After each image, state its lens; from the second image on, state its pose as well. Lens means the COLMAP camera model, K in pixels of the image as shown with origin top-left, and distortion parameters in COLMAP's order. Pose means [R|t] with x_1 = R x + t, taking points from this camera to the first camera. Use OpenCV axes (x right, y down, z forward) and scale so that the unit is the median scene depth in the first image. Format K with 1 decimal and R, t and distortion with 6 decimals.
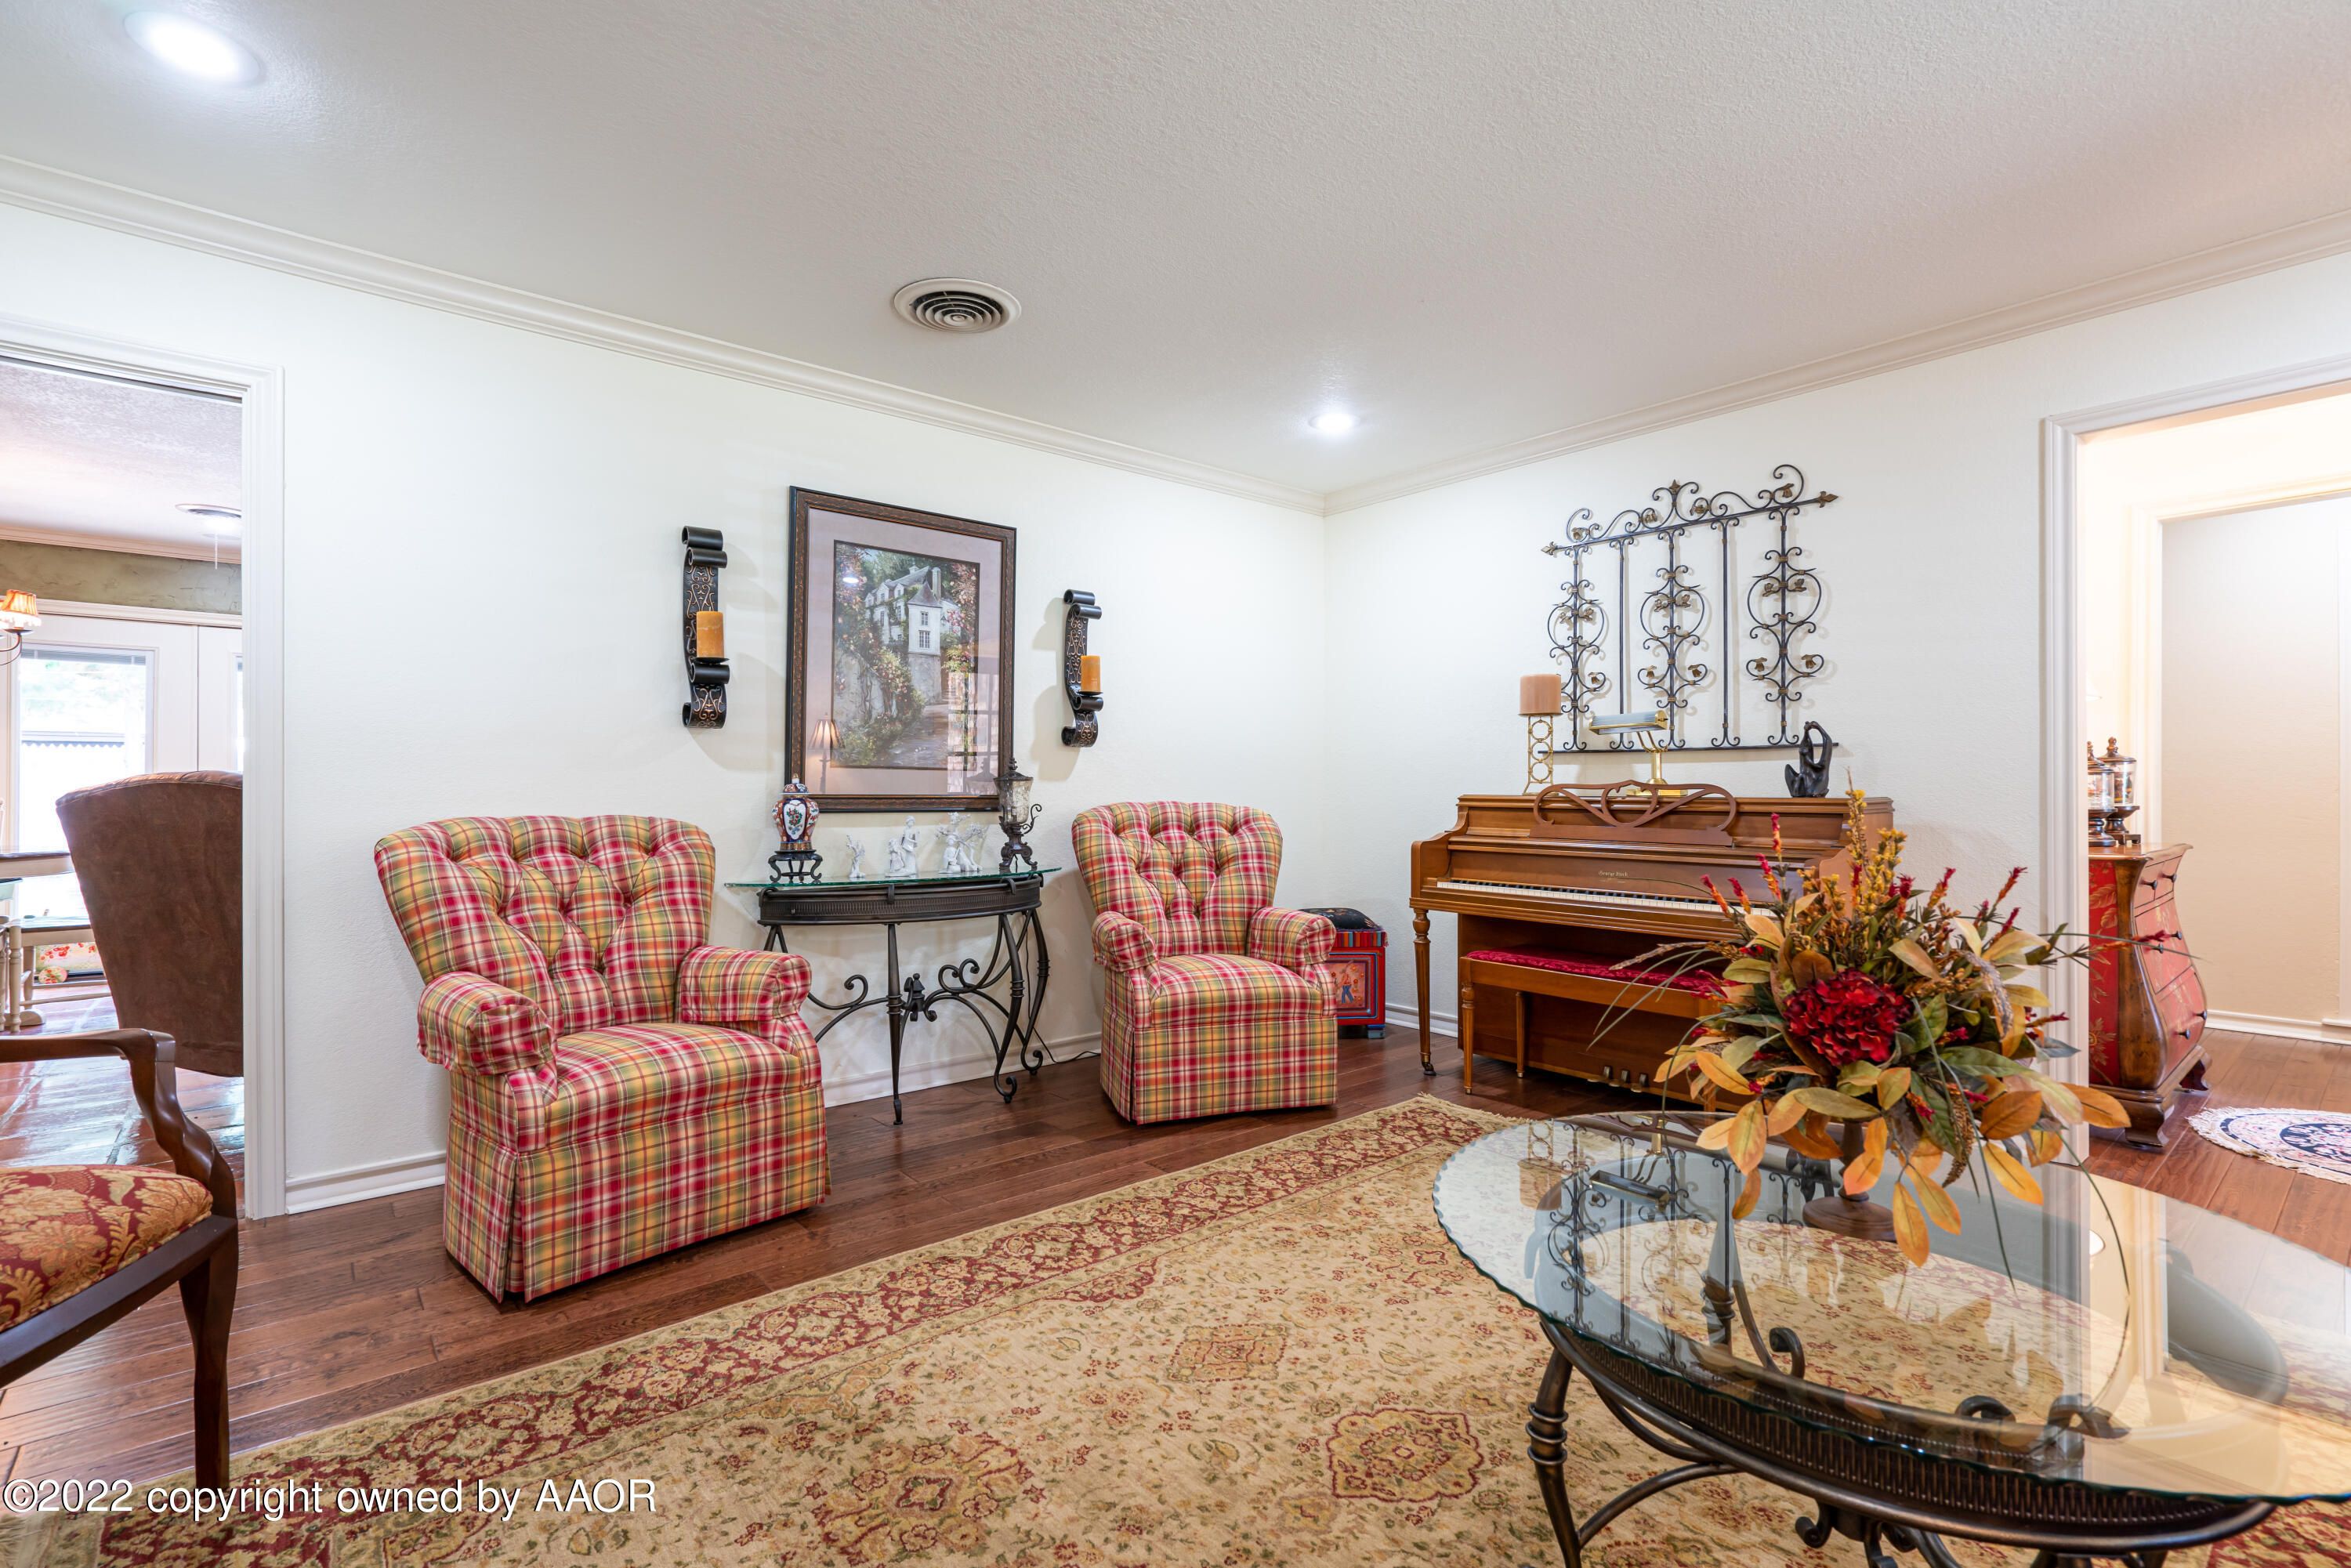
lens RADIAL K [[1088.8, 0, 1167.7], [0, 1088.8, 790.9], [0, 0, 1]] dist [-0.002756, -0.000107]
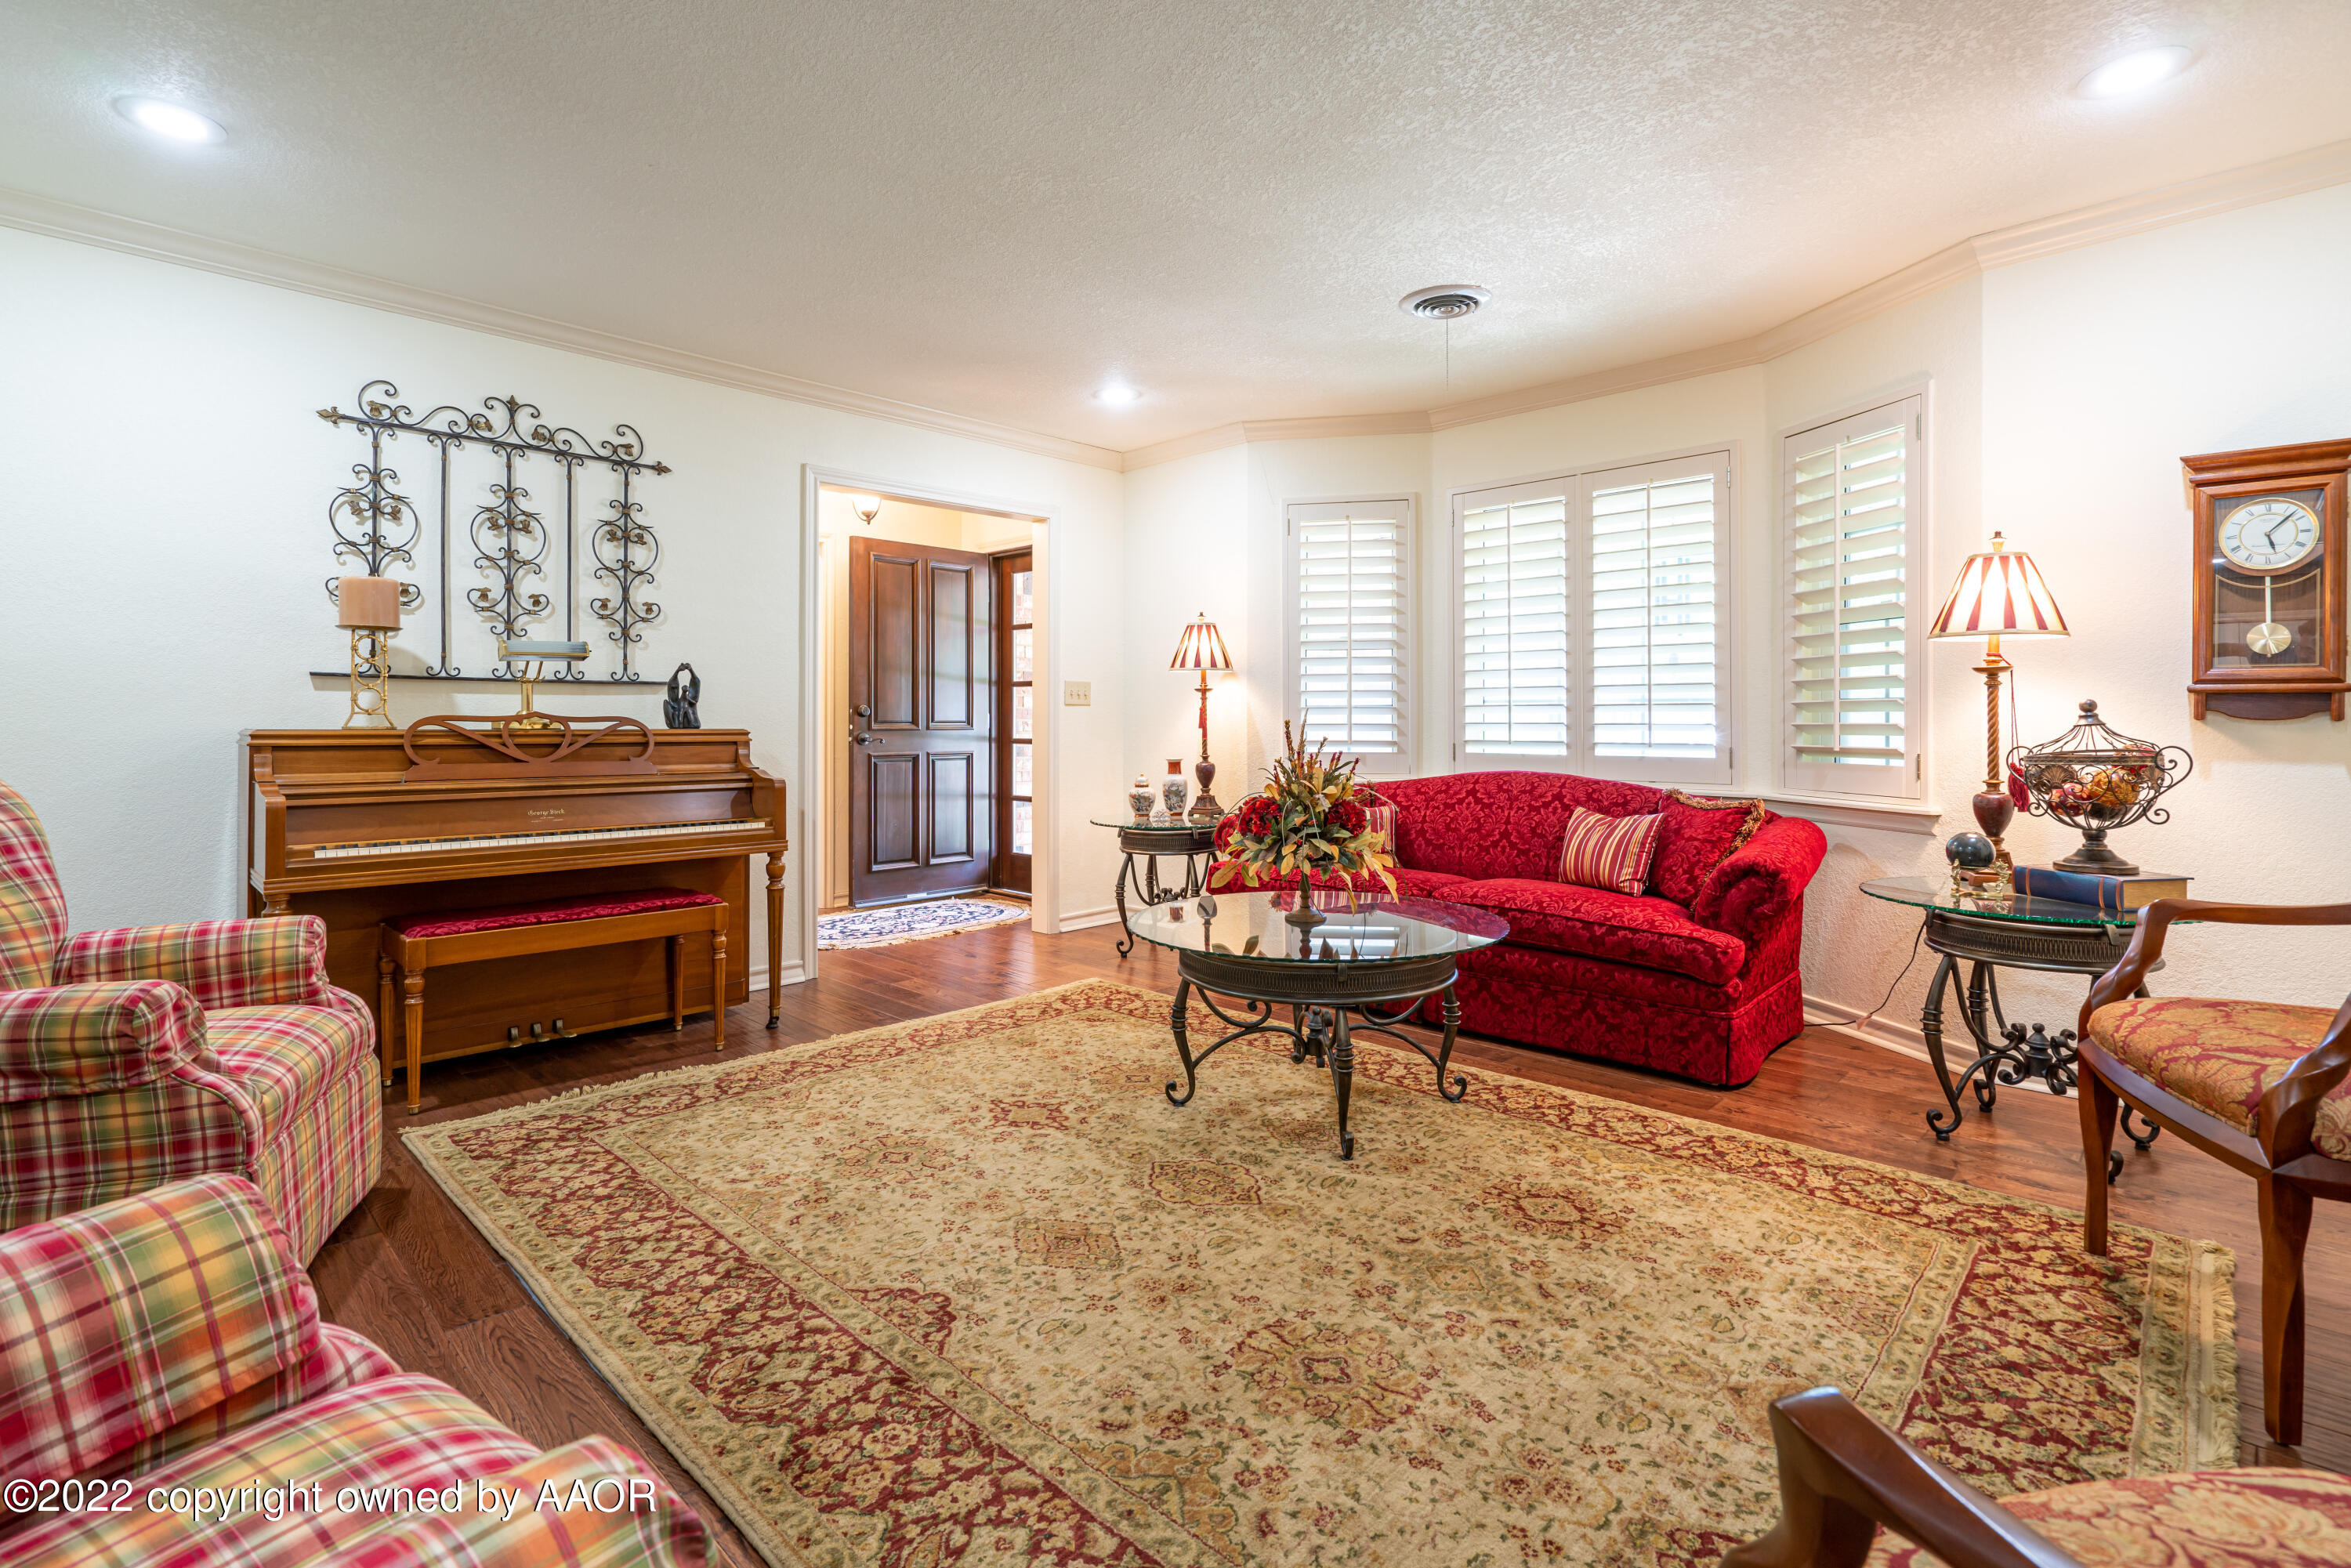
lens RADIAL K [[1088.8, 0, 1170.0], [0, 1088.8, 724.0], [0, 0, 1]] dist [-0.002756, -0.000107]
pose [[-0.102294, 0.002751, 0.994750, -0.580697], [0.005643, 0.999982, -0.002185, 0.005923], [-0.994738, 0.005390, -0.102307, 0.575640]]
